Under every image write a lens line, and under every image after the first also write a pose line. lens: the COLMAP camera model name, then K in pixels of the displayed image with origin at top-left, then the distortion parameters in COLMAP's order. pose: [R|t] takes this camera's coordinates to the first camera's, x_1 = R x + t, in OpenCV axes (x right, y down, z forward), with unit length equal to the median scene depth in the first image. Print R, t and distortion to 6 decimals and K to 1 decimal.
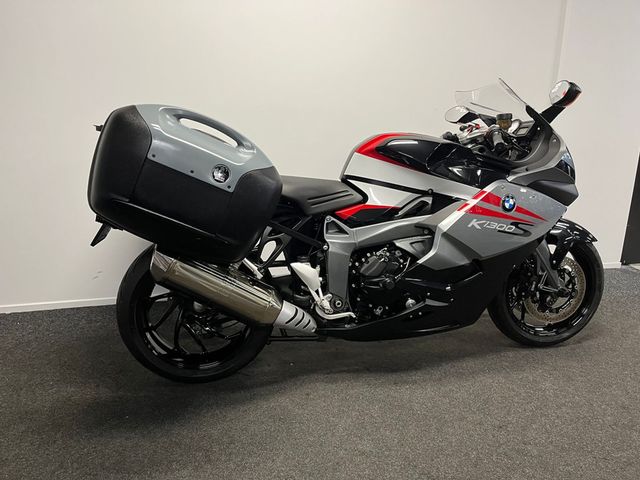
lens RADIAL K [[481.3, 0, 320.0], [0, 481.3, 240.0], [0, 0, 1]] dist [0.011772, -0.000378]
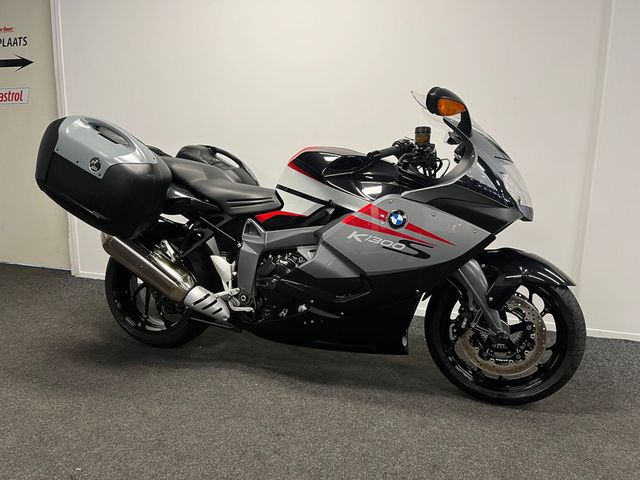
lens RADIAL K [[481.3, 0, 320.0], [0, 481.3, 240.0], [0, 0, 1]] dist [0.011772, -0.000378]
pose [[0.869020, 0.101275, -0.484302, 0.708556], [-0.143272, 0.988400, -0.050394, 0.032710], [0.473580, 0.113180, 0.873448, 0.108494]]
